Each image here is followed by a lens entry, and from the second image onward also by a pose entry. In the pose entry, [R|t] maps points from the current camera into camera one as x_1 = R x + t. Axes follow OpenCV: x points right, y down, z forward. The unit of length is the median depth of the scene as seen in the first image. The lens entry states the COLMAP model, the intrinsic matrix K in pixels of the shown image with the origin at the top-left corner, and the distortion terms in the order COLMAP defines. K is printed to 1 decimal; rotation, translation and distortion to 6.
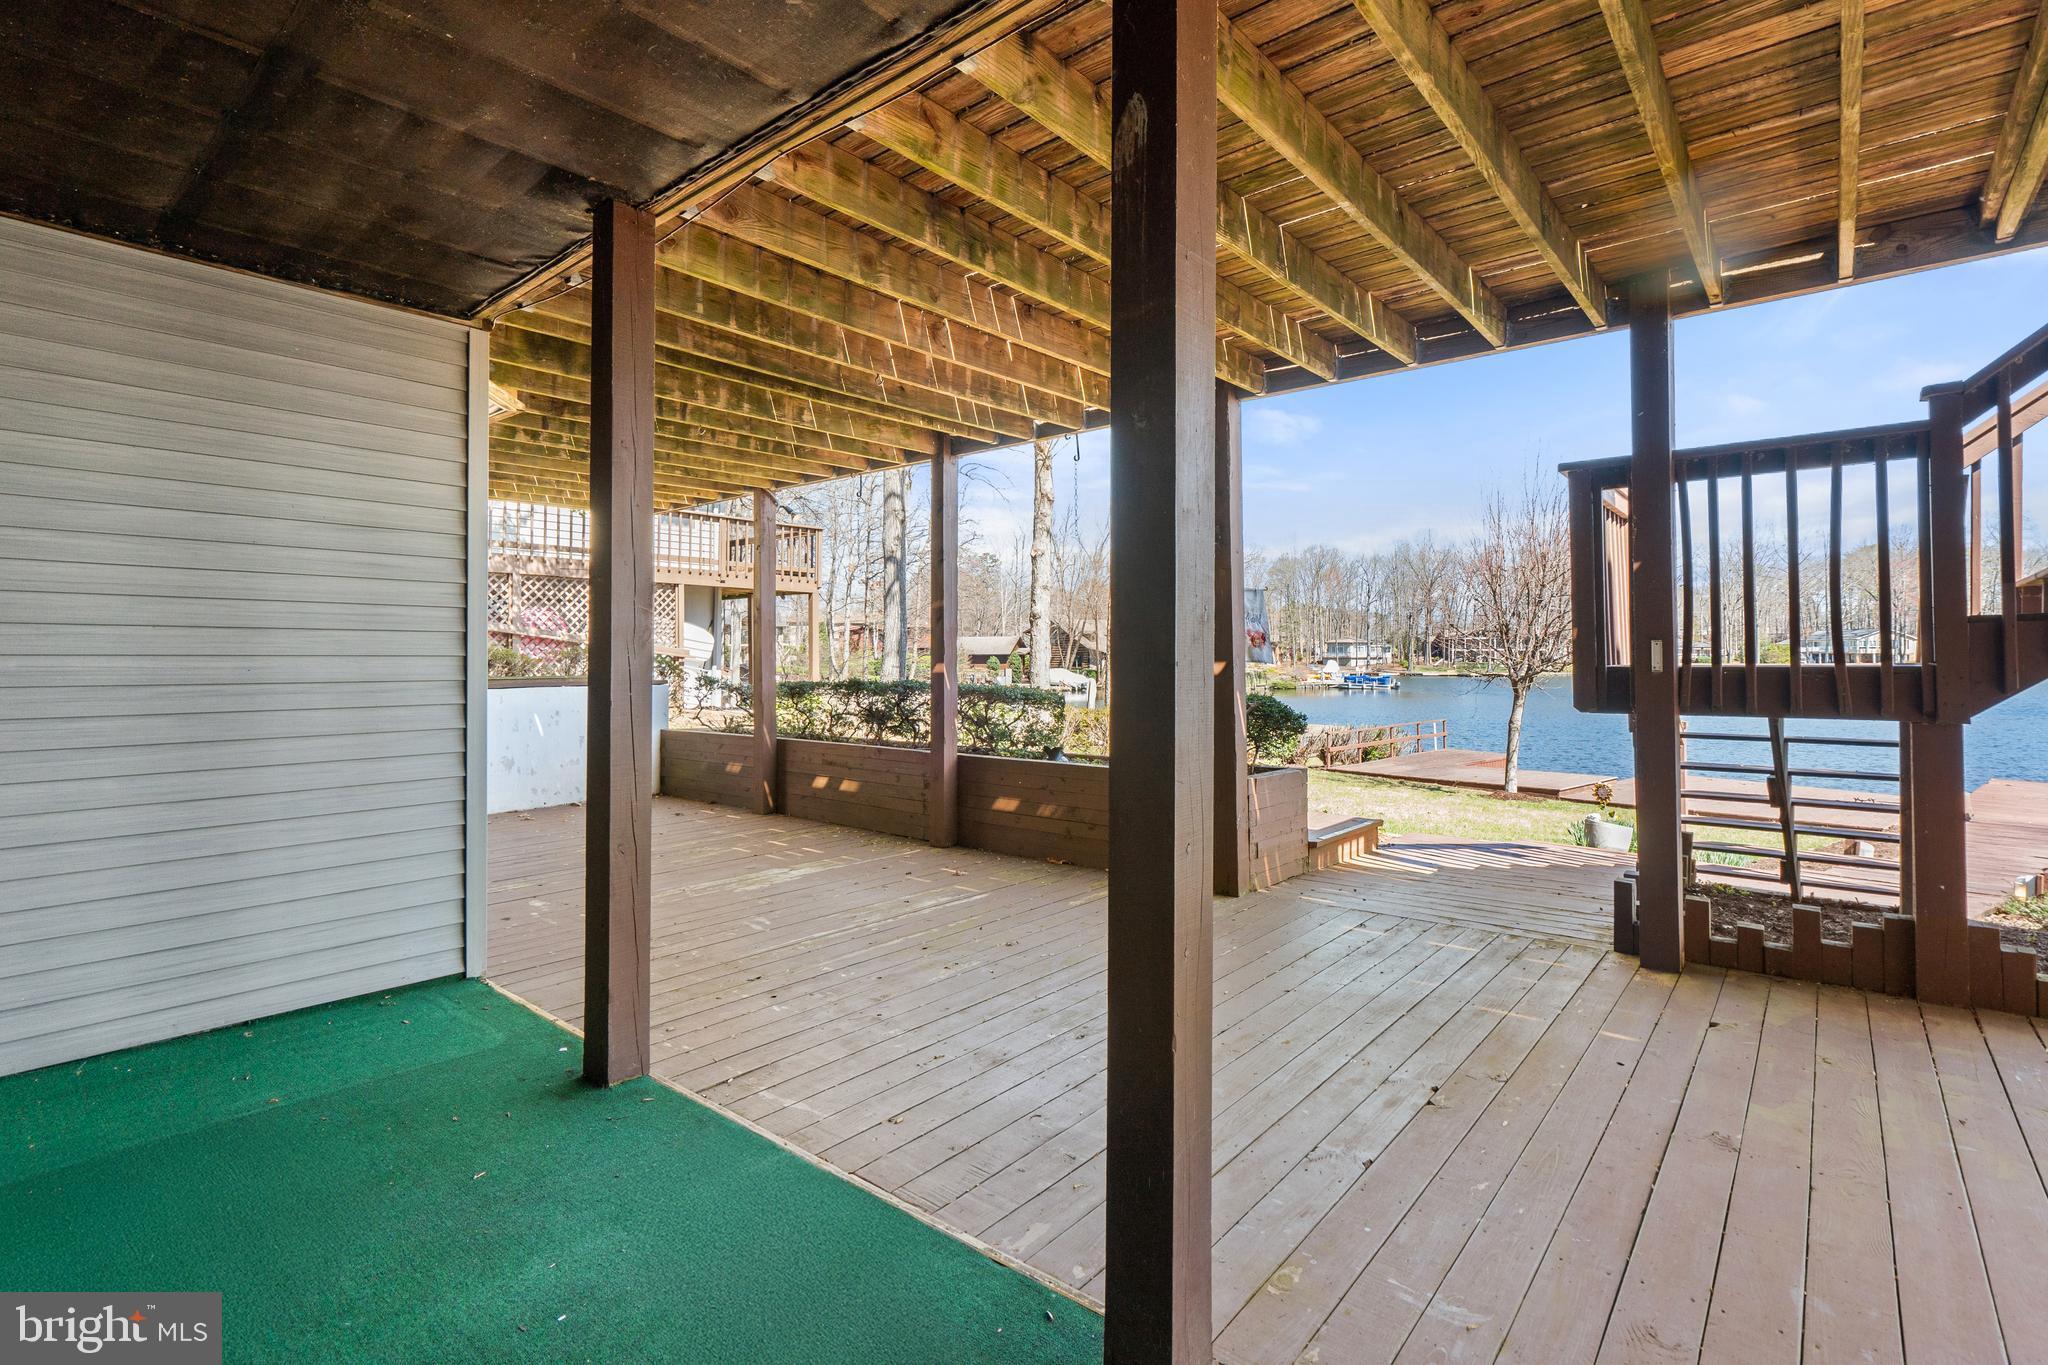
lens RADIAL K [[925.0, 0, 1068.1], [0, 925.0, 669.2], [0, 0, 1]] dist [-0.001494, 0.002682]
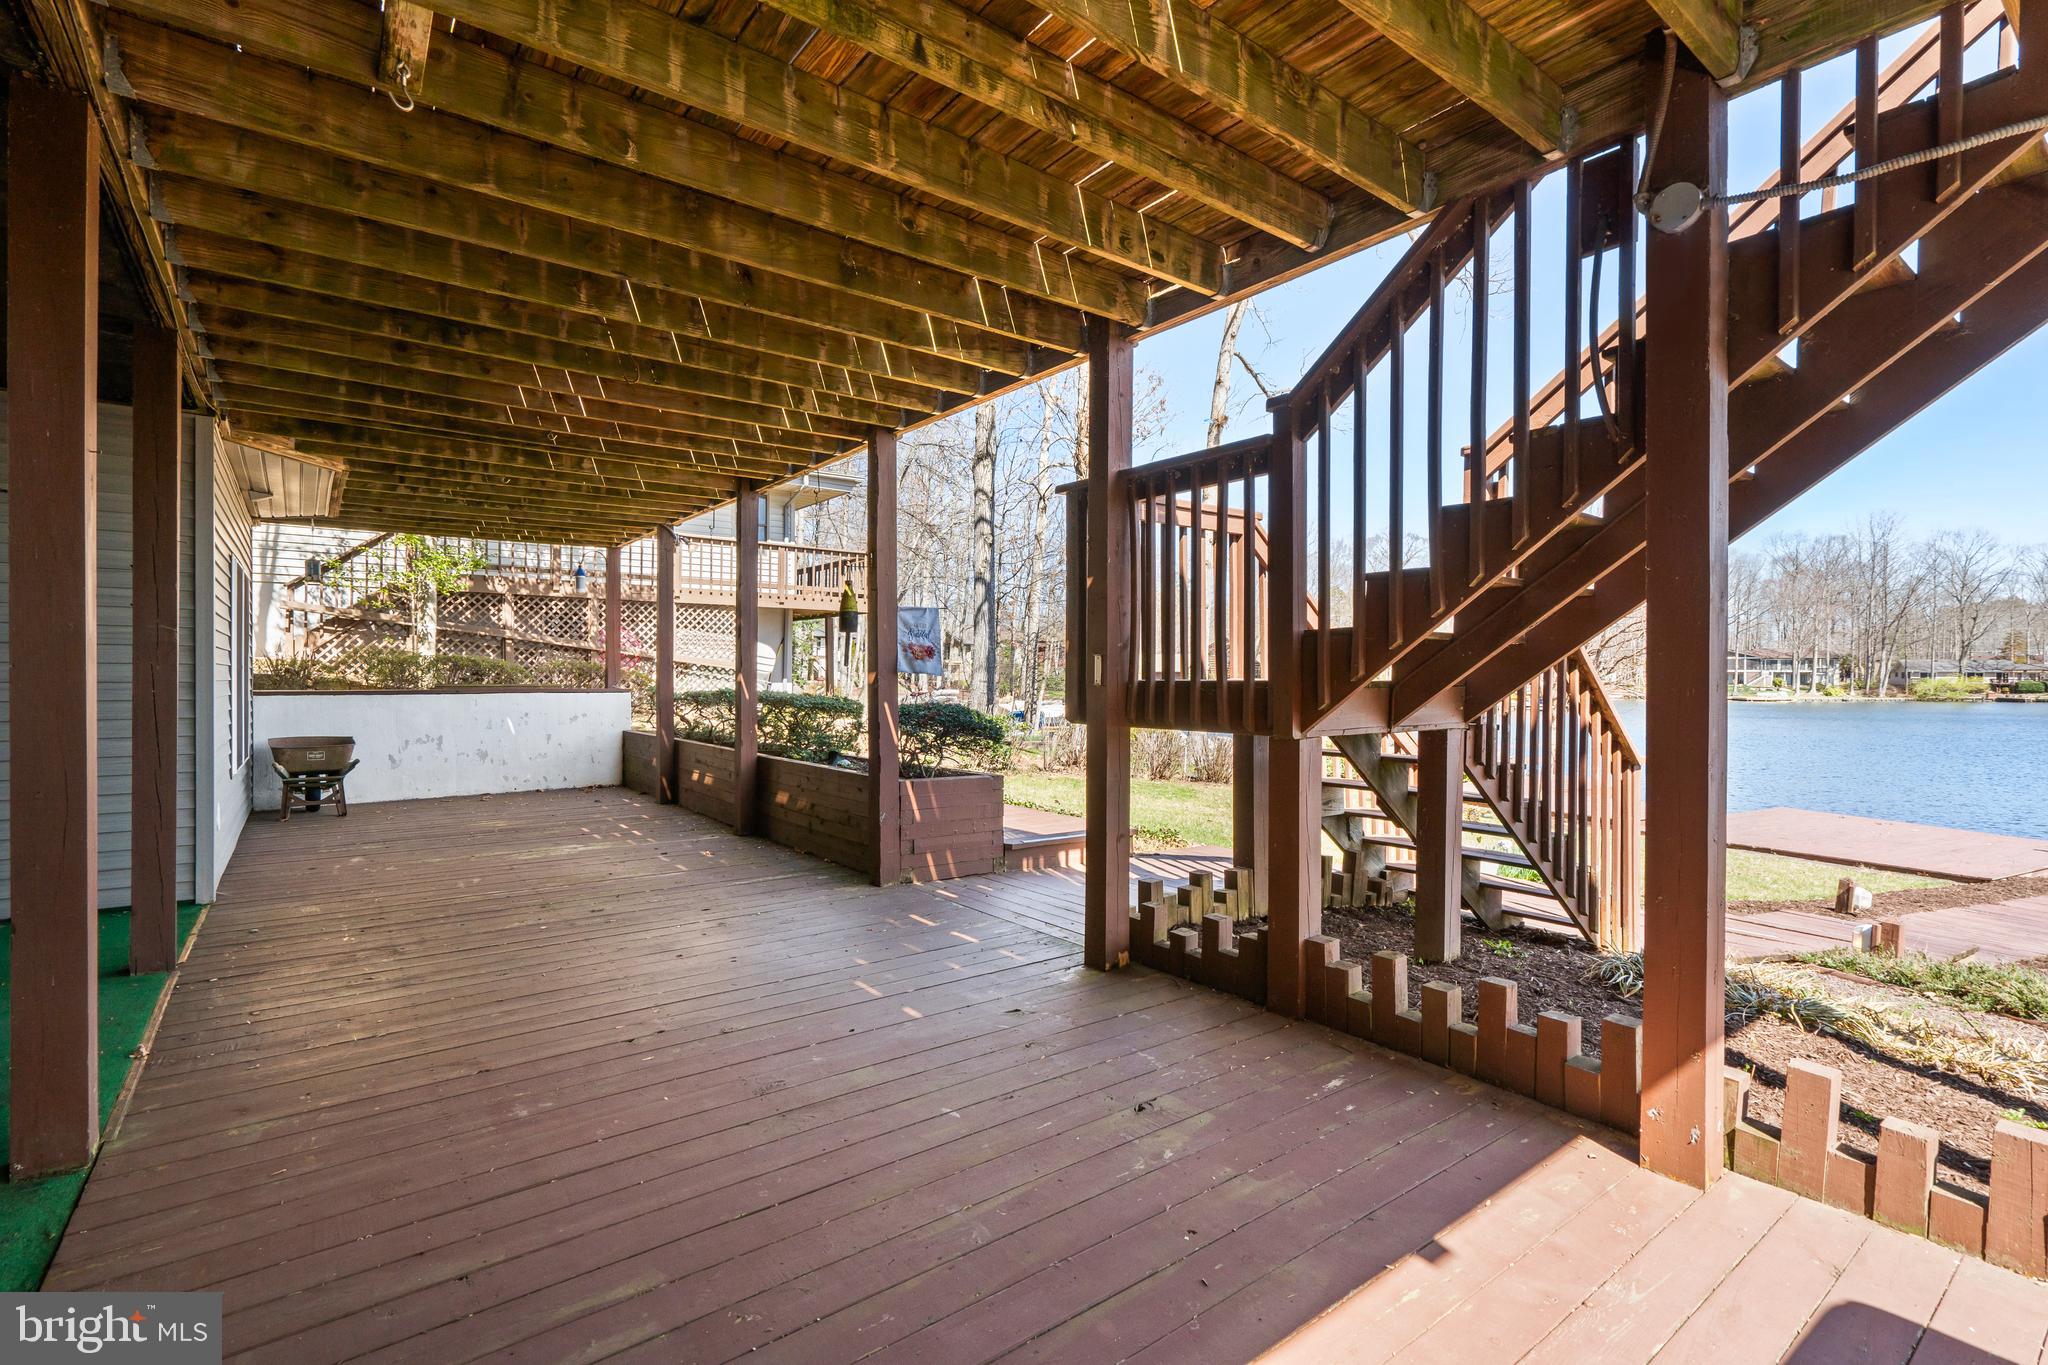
lens RADIAL K [[925.0, 0, 1055.3], [0, 925.0, 681.6], [0, 0, 1]] dist [-0.001494, 0.002682]
pose [[0.976704, 0.007471, -0.214460, 0.477108], [-0.008818, 0.999947, -0.005325, 0.004941], [0.214409, 0.007092, 0.976718, -0.019729]]
